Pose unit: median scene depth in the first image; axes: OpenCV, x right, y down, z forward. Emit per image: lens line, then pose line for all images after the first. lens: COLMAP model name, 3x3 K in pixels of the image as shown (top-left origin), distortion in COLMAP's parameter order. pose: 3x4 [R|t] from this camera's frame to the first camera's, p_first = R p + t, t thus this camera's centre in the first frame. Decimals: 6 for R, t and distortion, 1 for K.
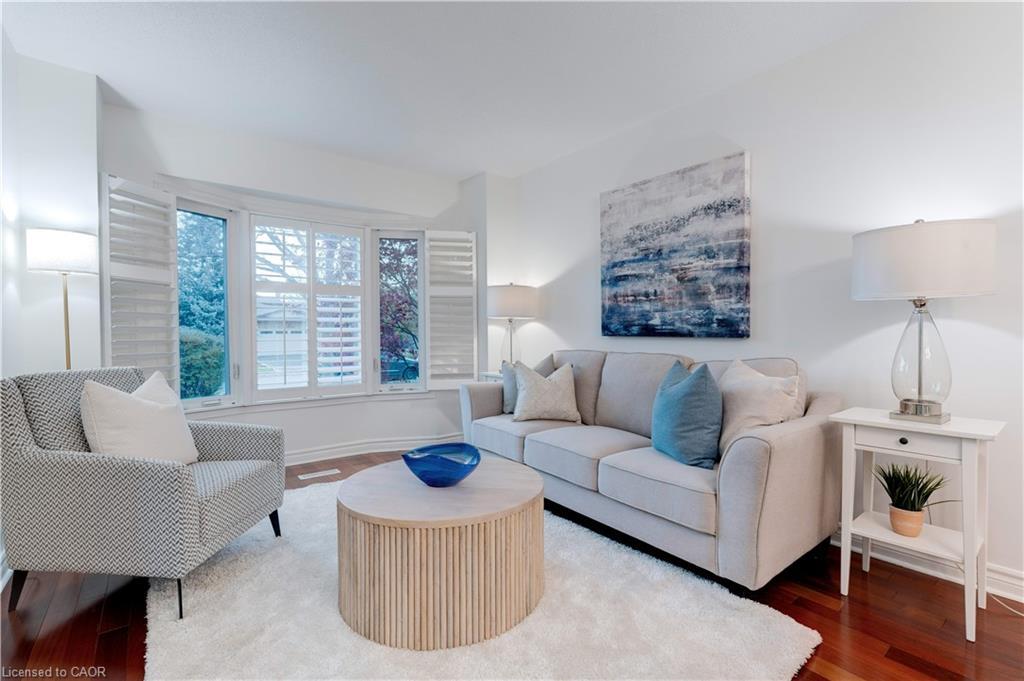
lens RADIAL K [[470.3, 0, 512.0], [0, 470.3, 340.5], [0, 0, 1]] dist [-0.004102, -0.000050]
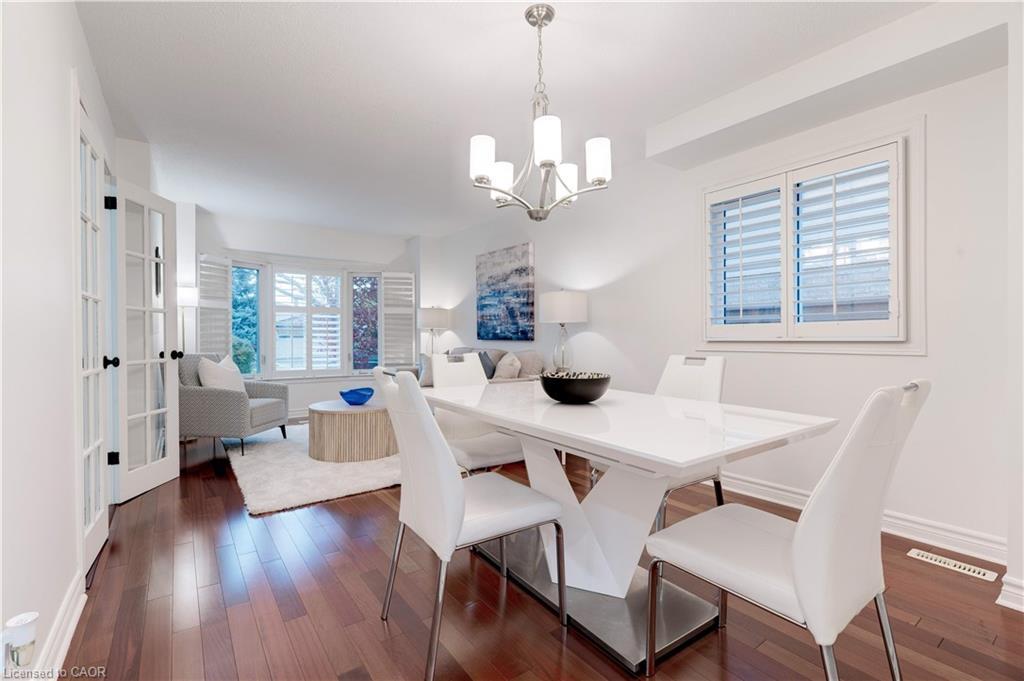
lens RADIAL K [[458.3, 0, 509.8], [0, 458.3, 340.1], [0, 0, 1]] dist [-0.005277, 0.000452]
pose [[0.999656, 0.004545, -0.025841, 0.393028], [-0.004850, 0.999919, -0.011763, 0.012599], [0.025785, 0.011884, 0.999597, -0.718235]]
